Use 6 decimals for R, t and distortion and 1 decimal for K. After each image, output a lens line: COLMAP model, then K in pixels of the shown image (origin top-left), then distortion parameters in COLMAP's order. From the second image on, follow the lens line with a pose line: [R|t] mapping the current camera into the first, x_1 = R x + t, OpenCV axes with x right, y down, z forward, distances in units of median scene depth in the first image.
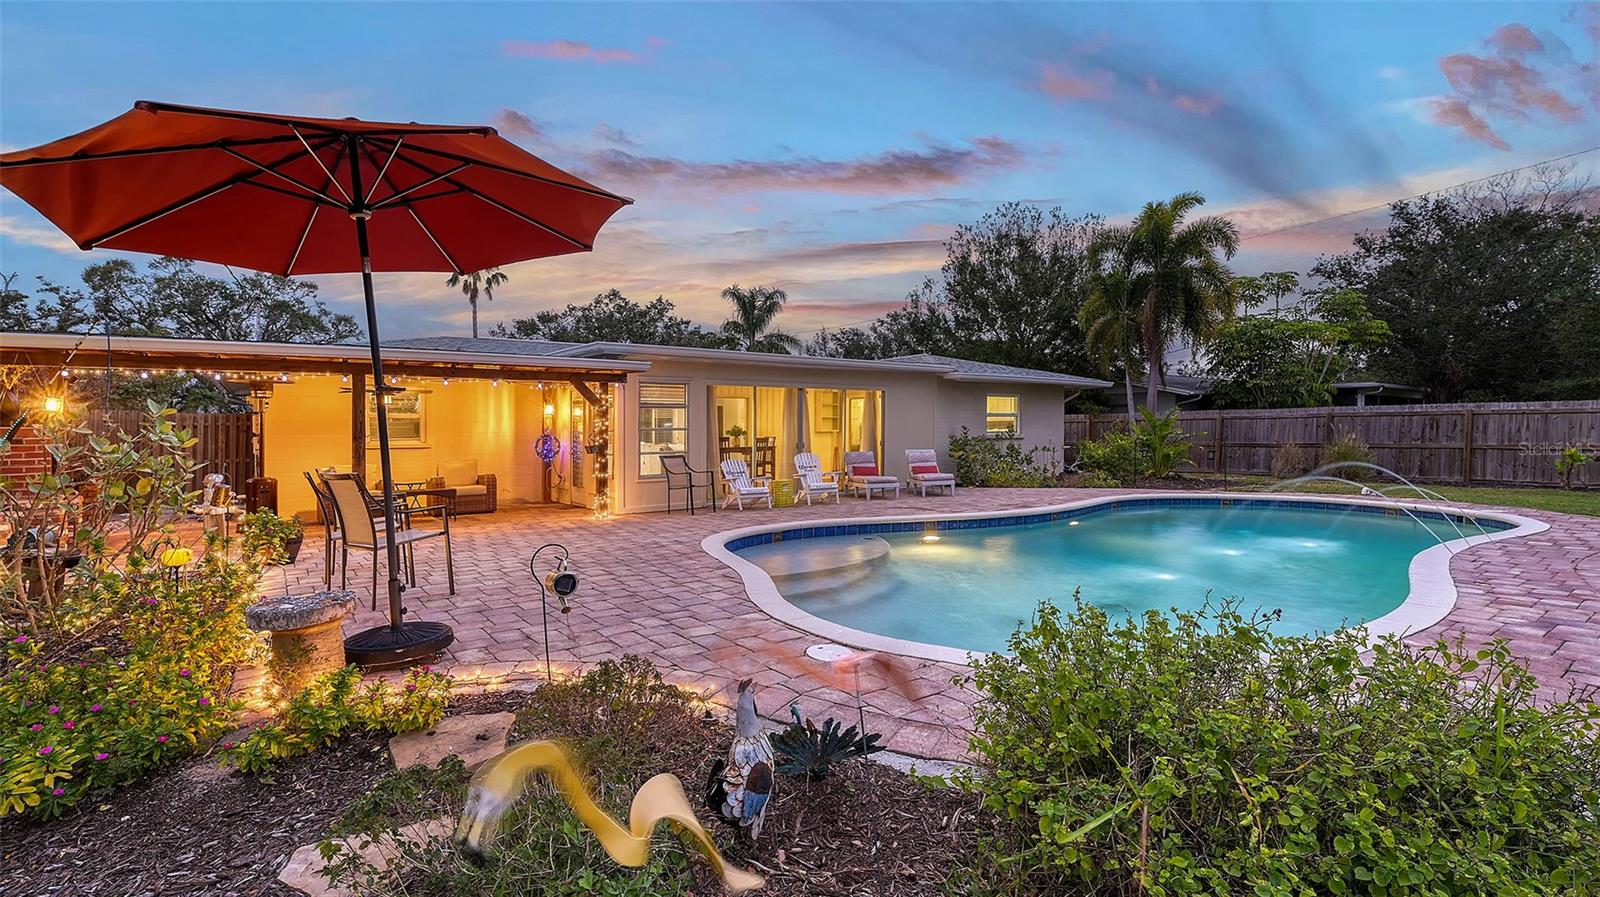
lens RADIAL K [[724.2, 0, 797.9], [0, 724.2, 434.9], [0, 0, 1]] dist [0.001518, 0.000275]
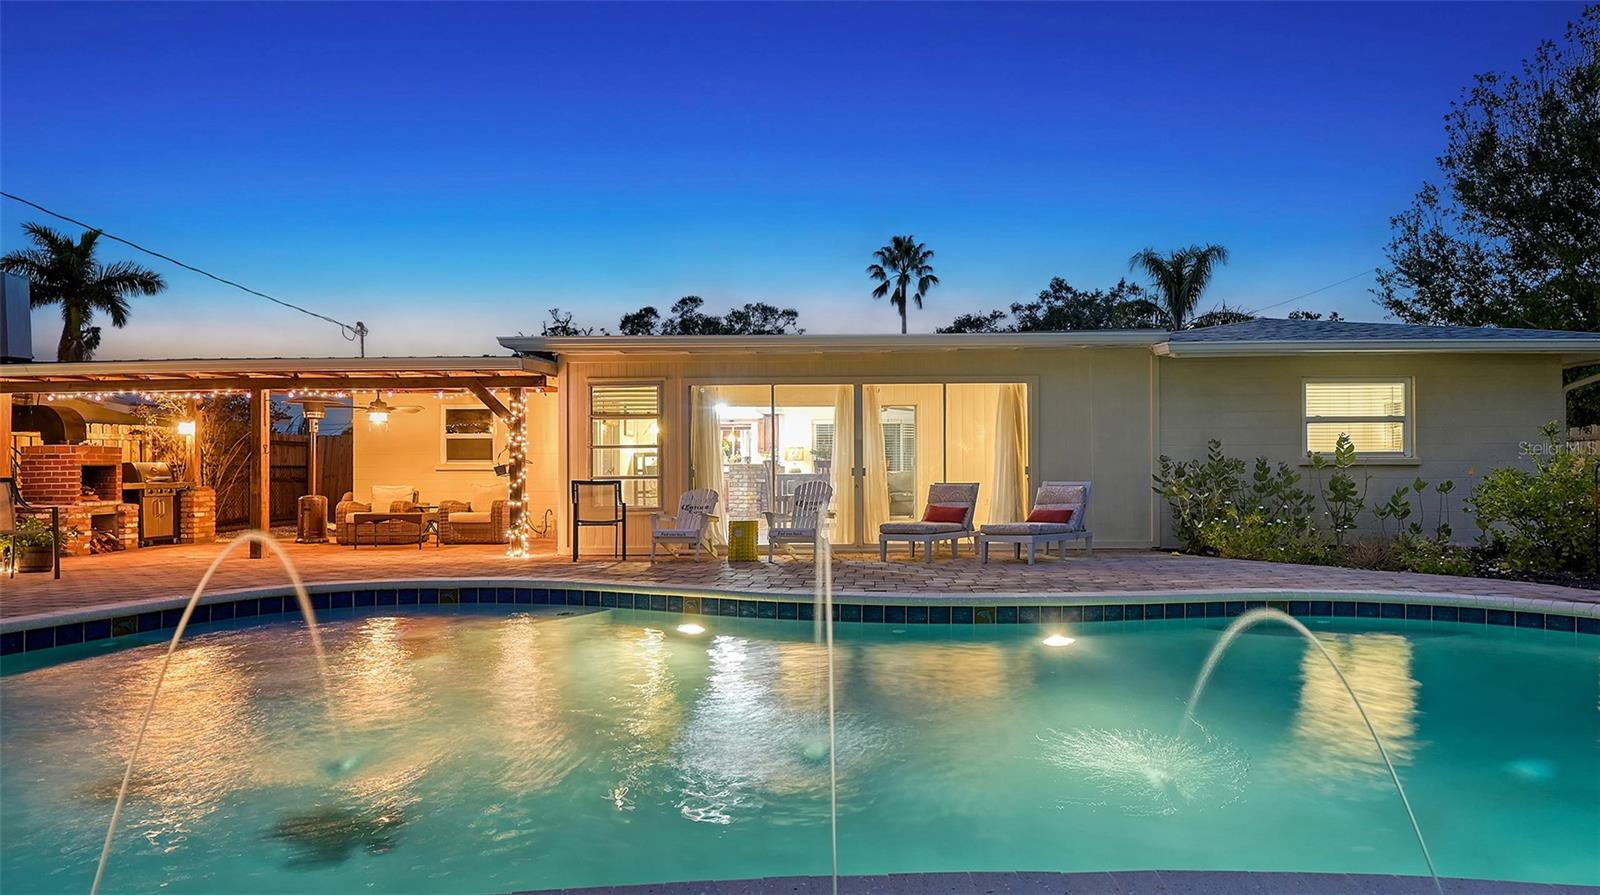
lens RADIAL K [[900.1, 0, 869.1], [0, 900.1, 450.6], [0, 0, 1]] dist [-0.003787, 0.000291]
pose [[0.780014, -0.011922, -0.625649, 0.393659], [-0.003942, 0.999705, -0.023964, 0.010932], [0.625750, 0.021159, 0.779737, 0.282533]]
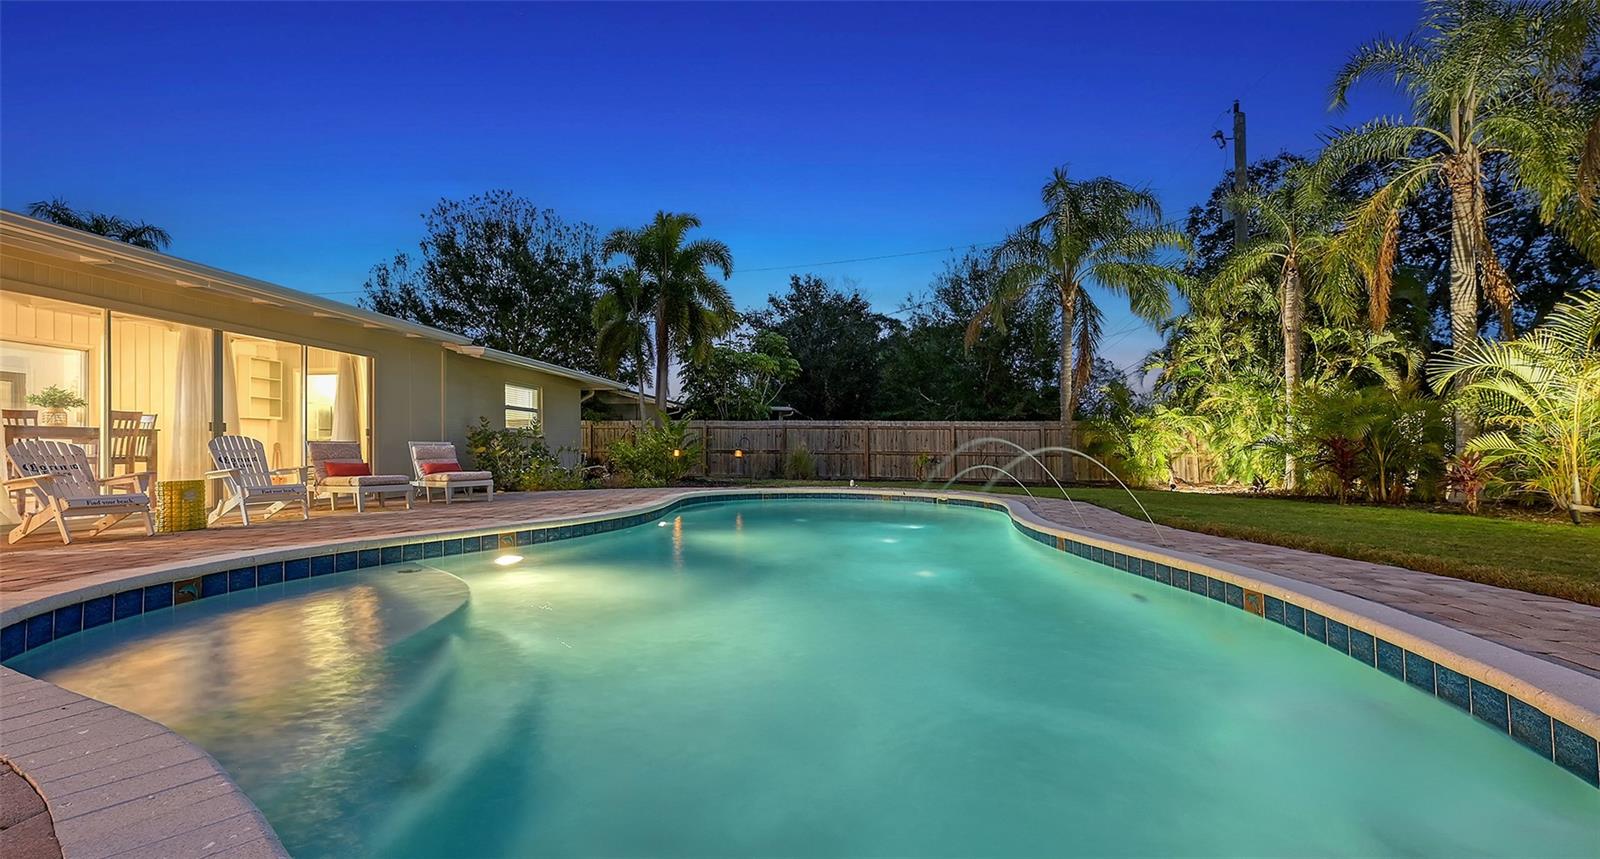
lens RADIAL K [[647.0, 0, 778.7], [0, 647.0, 460.2], [0, 0, 1]] dist [-0.008158, 0.000232]
pose [[0.729158, 0.002988, 0.684338, -0.015939], [-0.005889, 0.999981, 0.001909, 0.028881], [-0.684320, -0.005423, 0.729162, 0.230415]]
